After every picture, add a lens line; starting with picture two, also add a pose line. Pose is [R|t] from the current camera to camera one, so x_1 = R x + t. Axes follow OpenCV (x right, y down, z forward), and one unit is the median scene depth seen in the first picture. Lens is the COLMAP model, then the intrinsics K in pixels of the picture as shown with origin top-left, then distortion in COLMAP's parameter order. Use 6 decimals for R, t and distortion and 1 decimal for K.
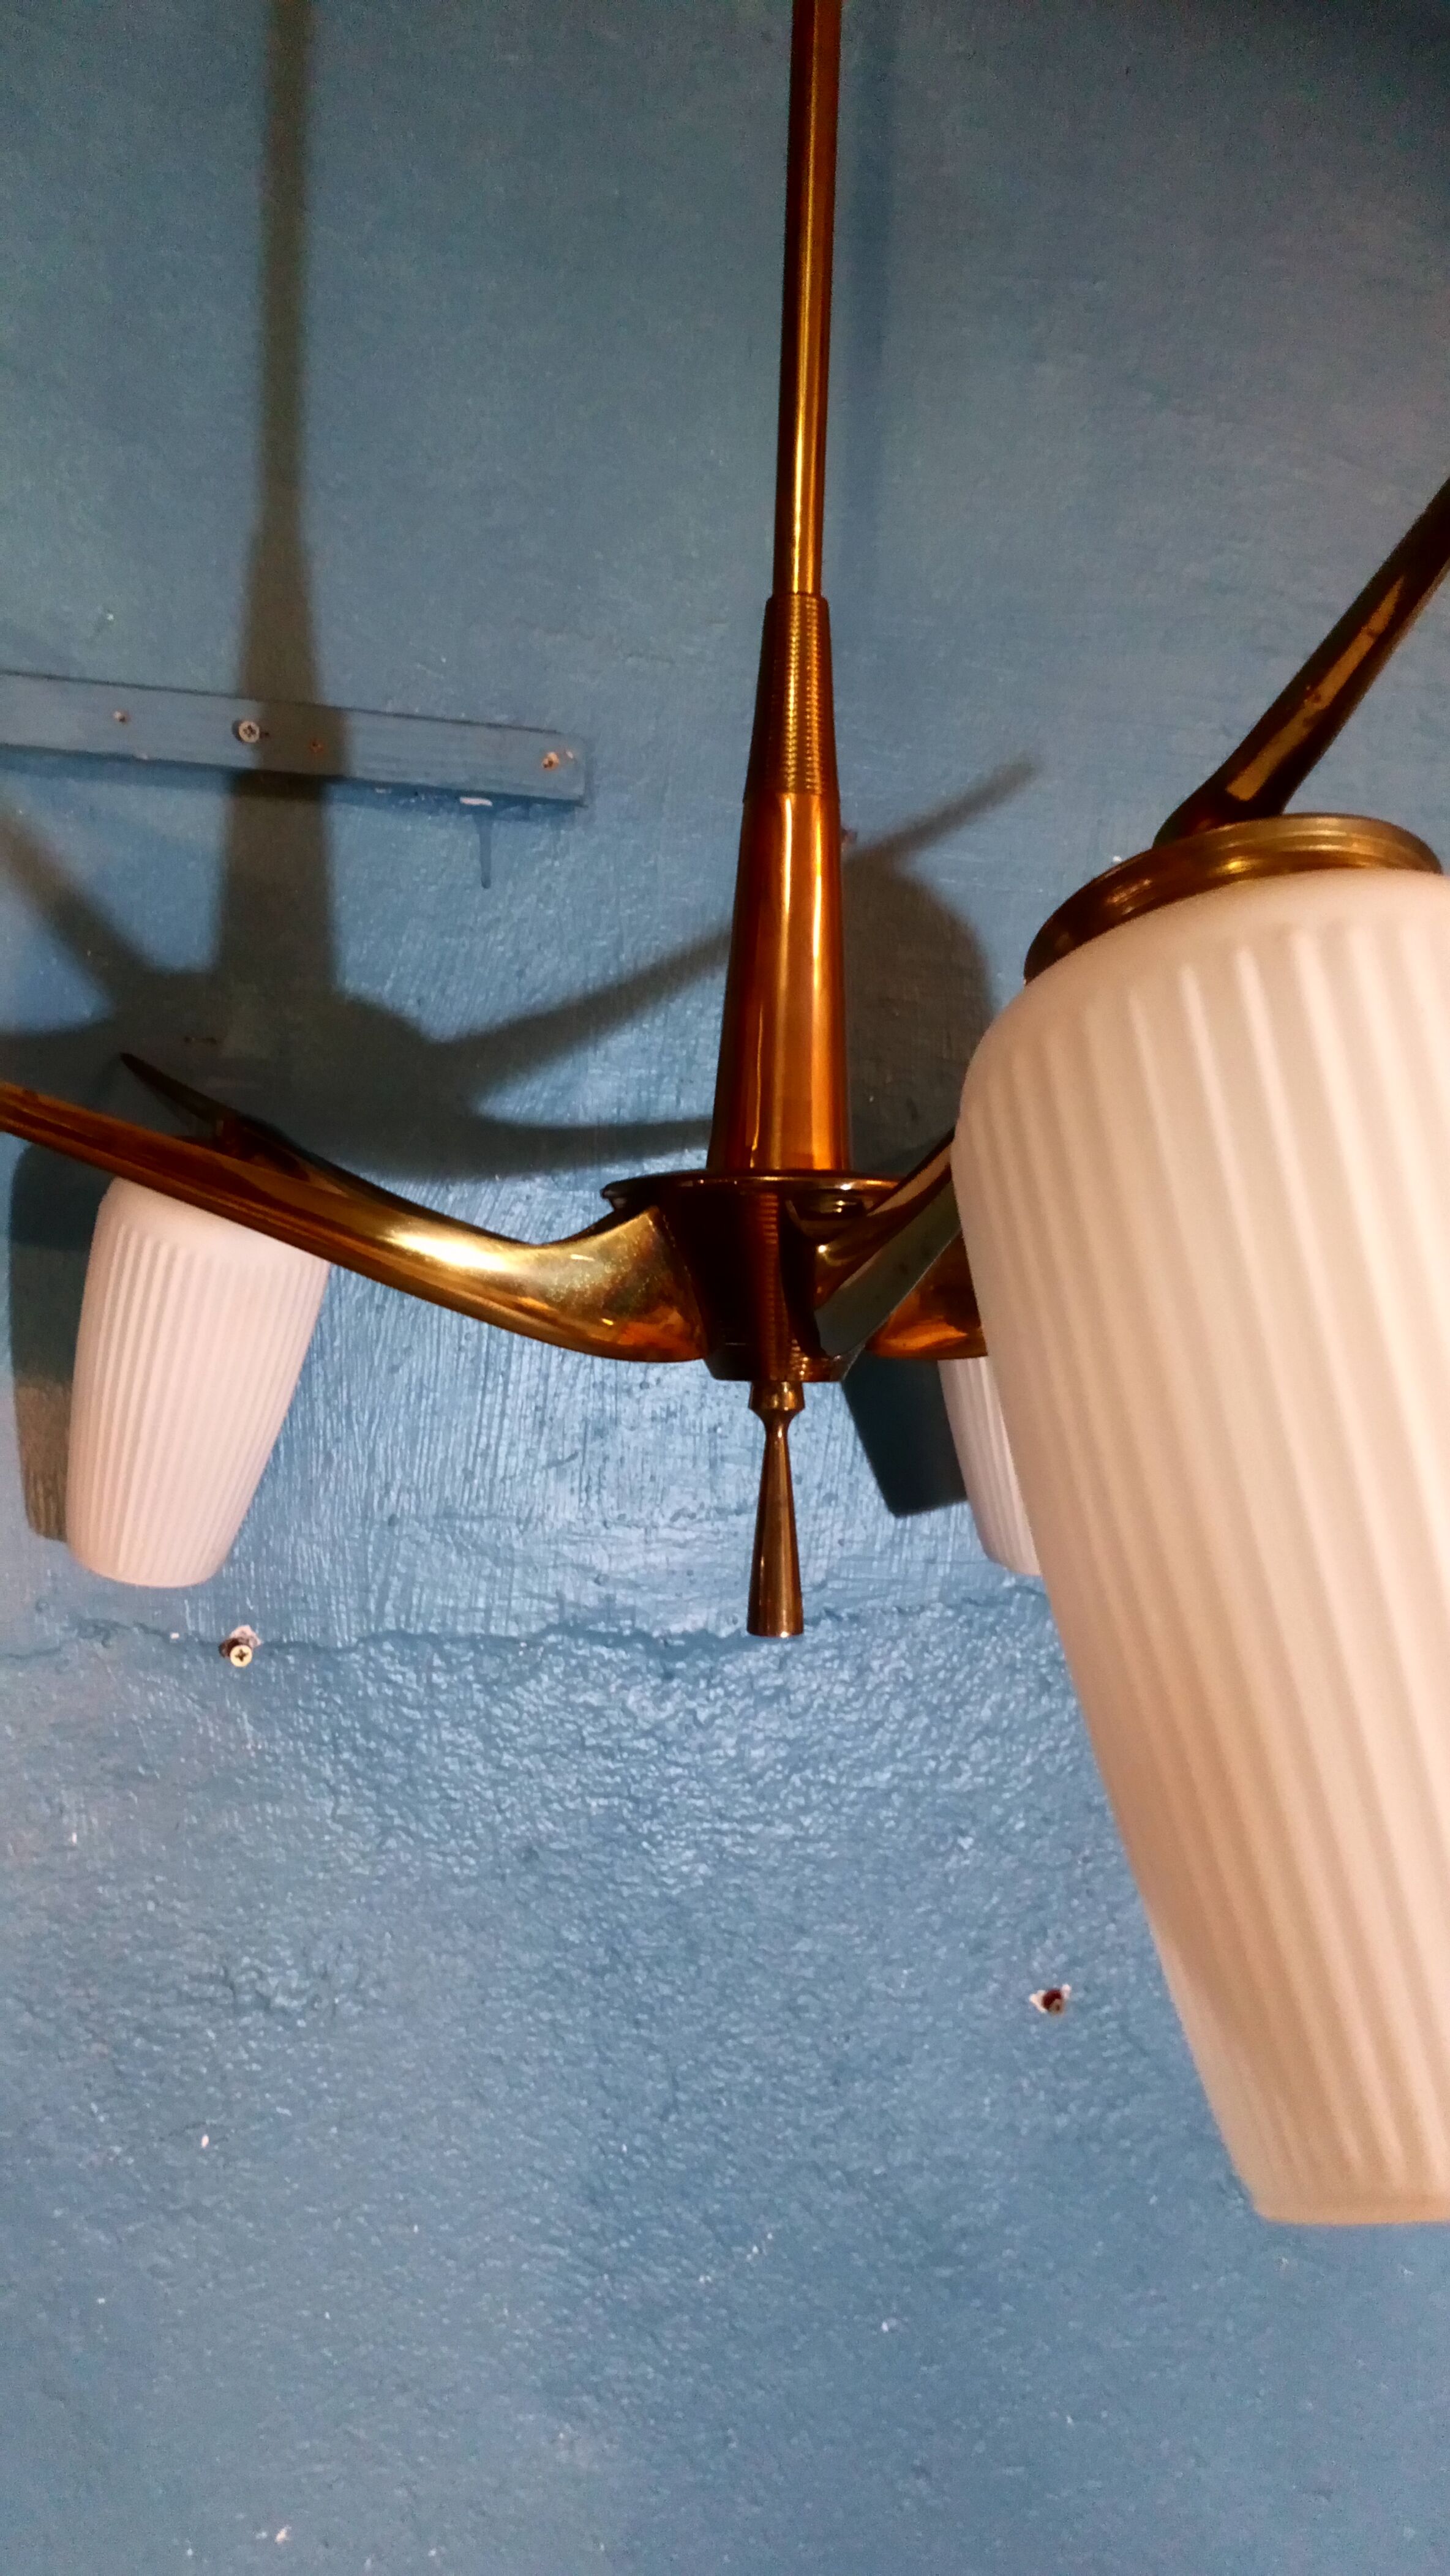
lens RADIAL K [[1870.6, 0, 701.4], [0, 1870.6, 1308.8], [0, 0, 1]] dist [0.078123, -0.101996]
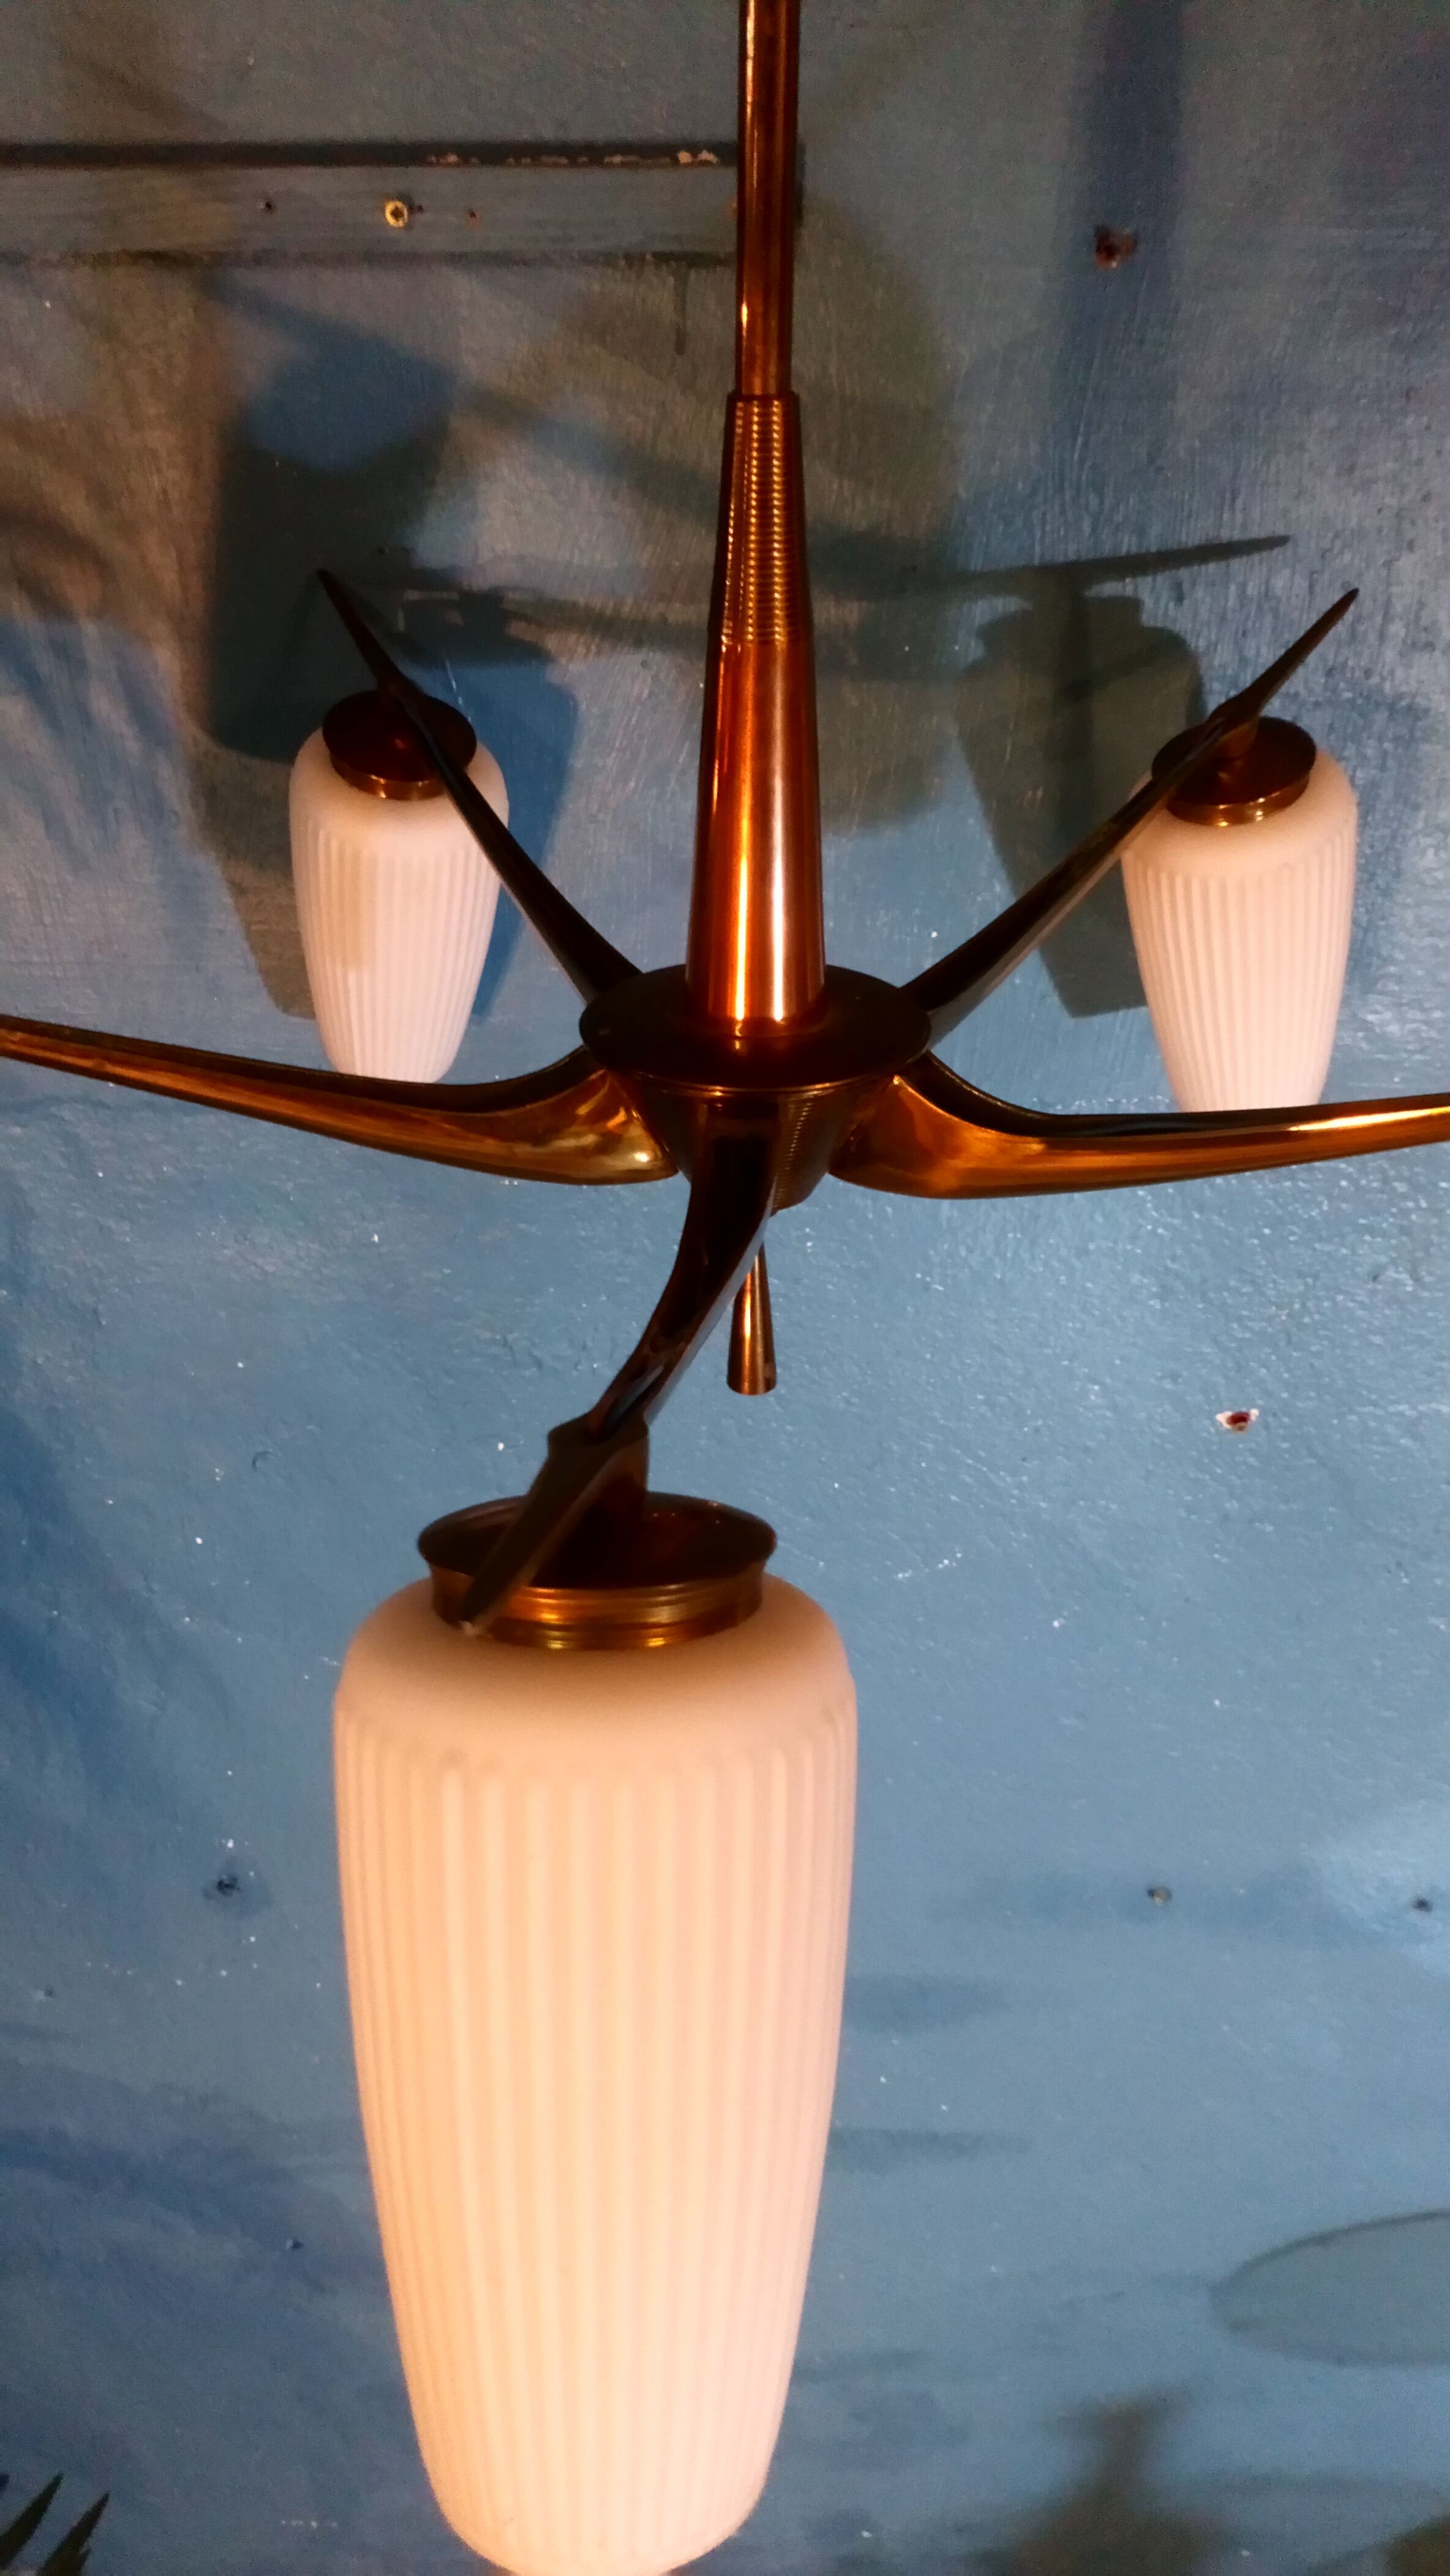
lens RADIAL K [[1870.6, 0, 723.8], [0, 1870.6, 1285.2], [0, 0, 1]] dist [0.078123, -0.101996]
pose [[0.952438, 0.141560, -0.269858, 0.206358], [0.013431, 0.865192, 0.501262, -0.285731], [0.304437, -0.481045, 0.822140, 0.051291]]
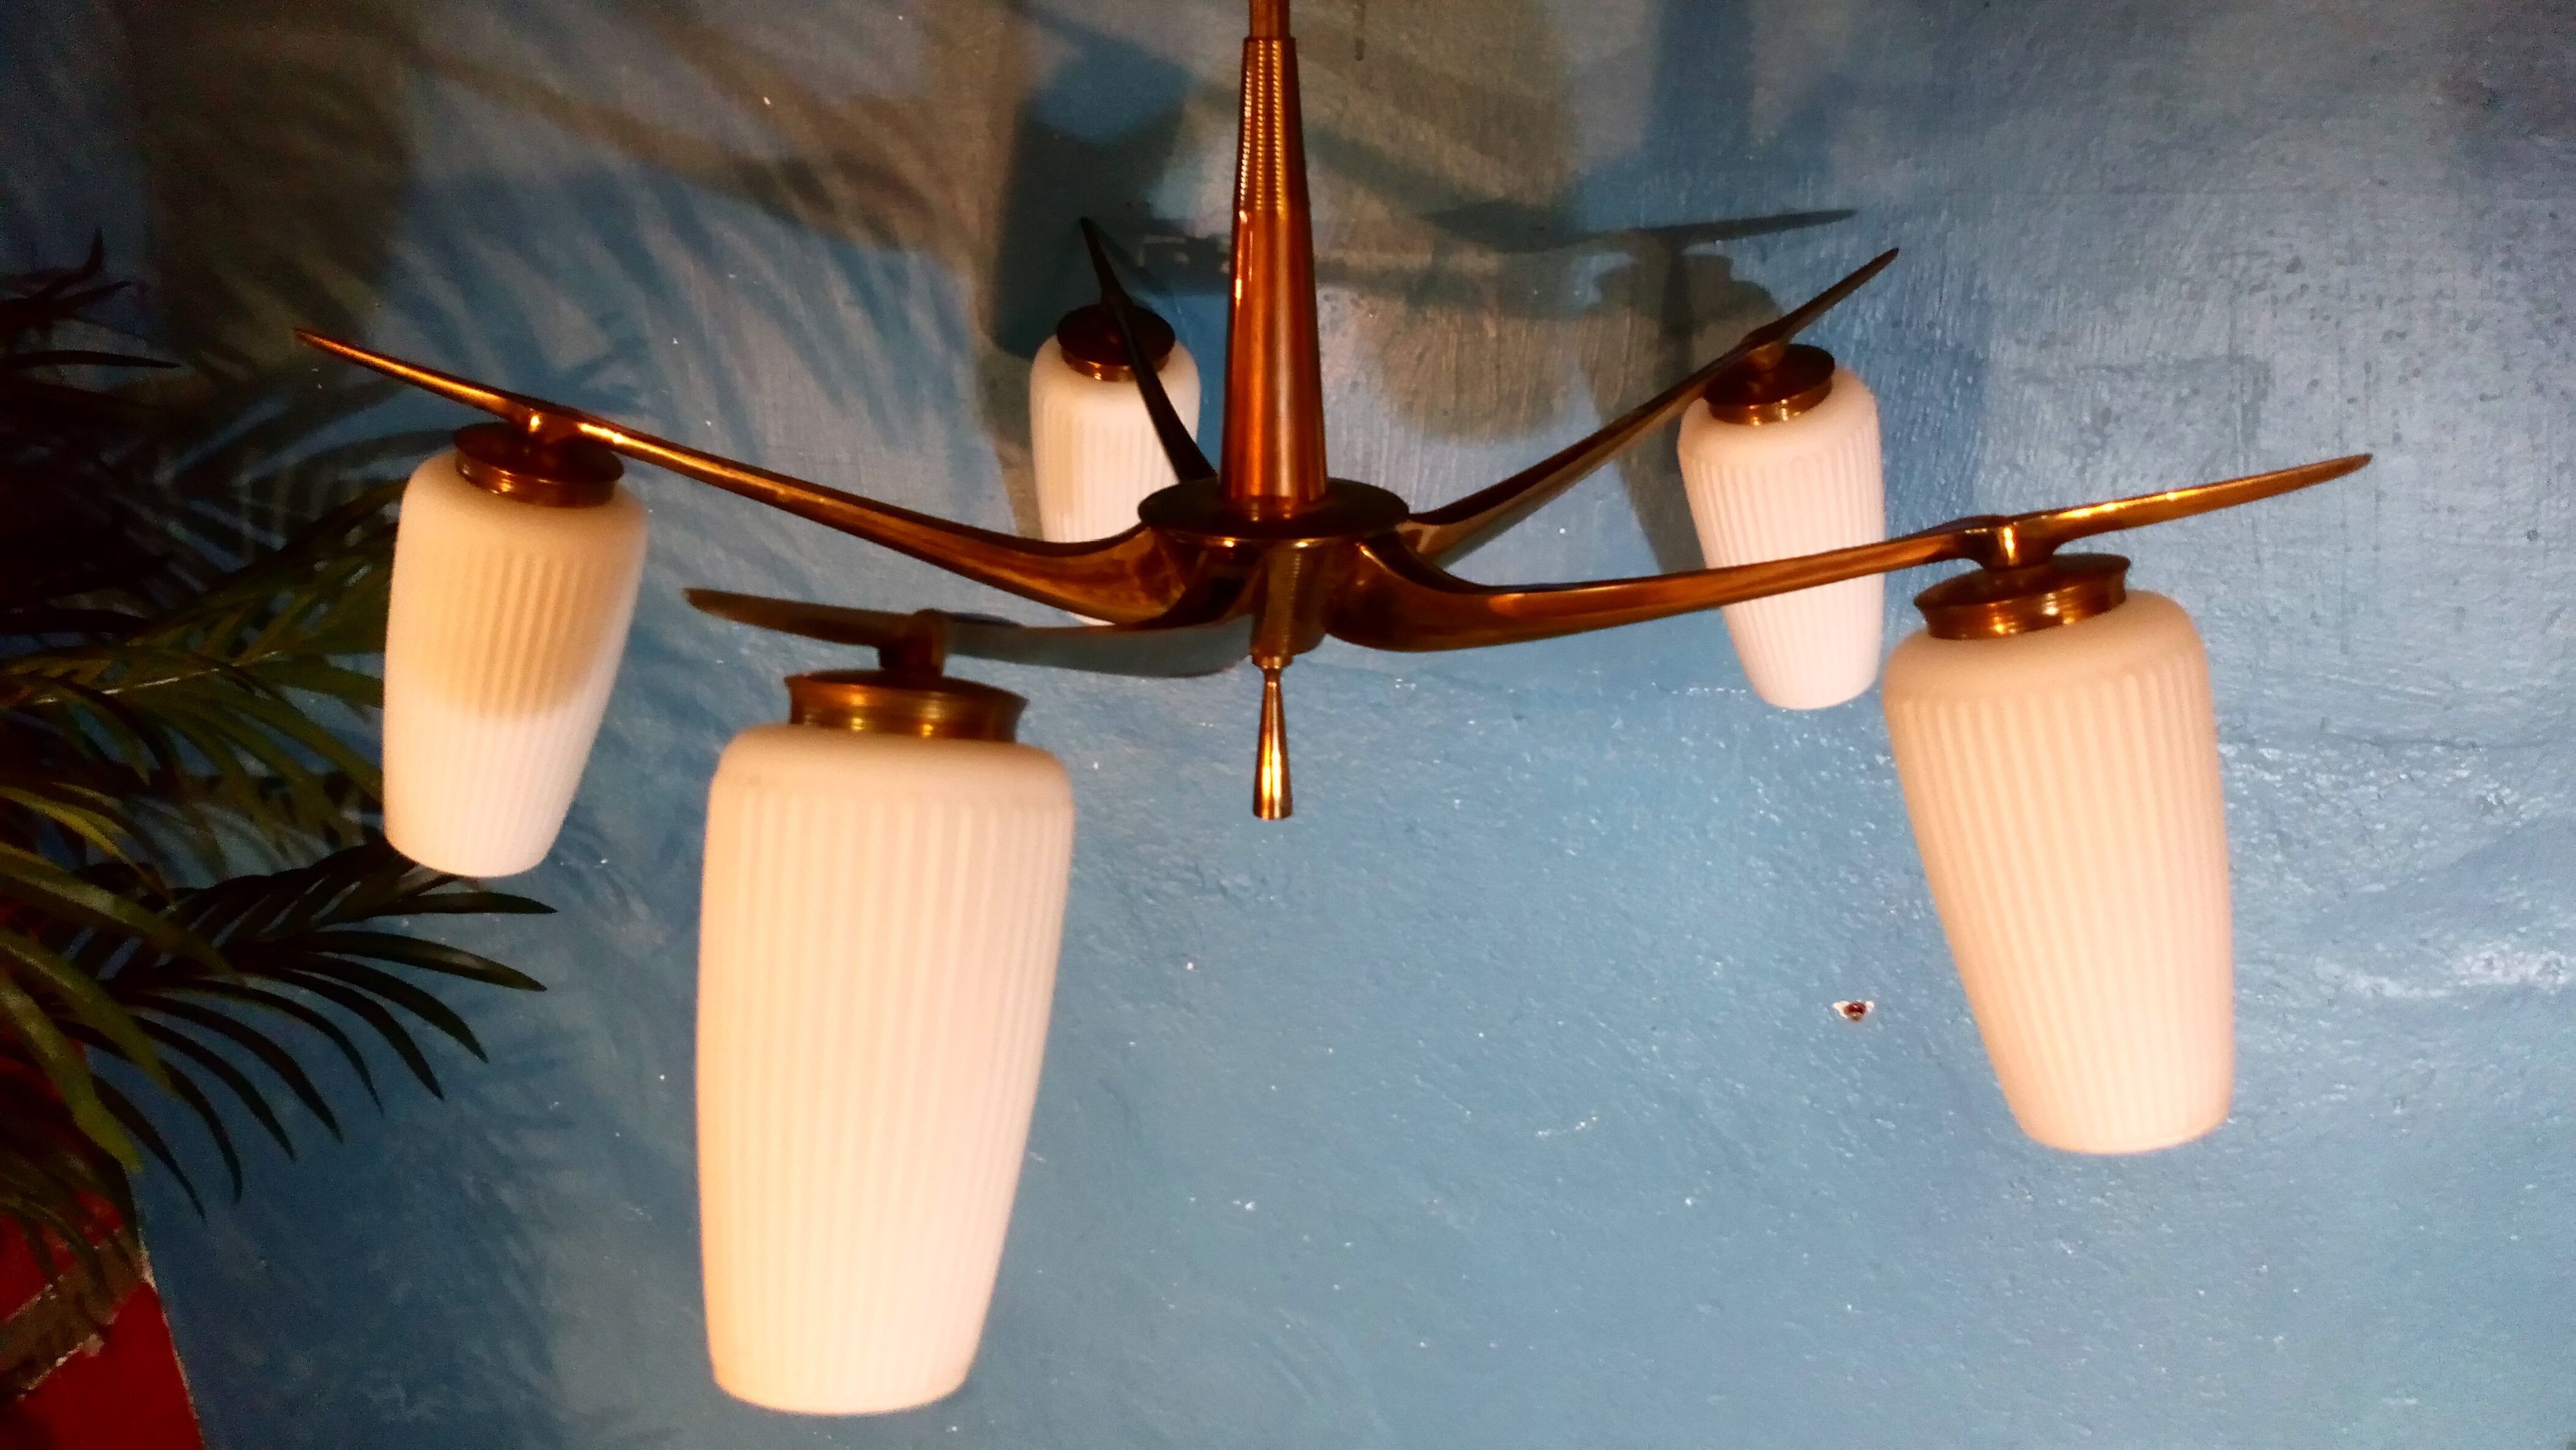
lens RADIAL K [[1870.6, 0, 1292.1], [0, 1870.6, 722.2], [0, 0, 1]] dist [0.078123, -0.101996]
pose [[0.868874, 0.169271, -0.465195, 0.444333], [0.007657, 0.935015, 0.354526, -0.249483], [0.494975, -0.311600, 0.811114, -0.081847]]
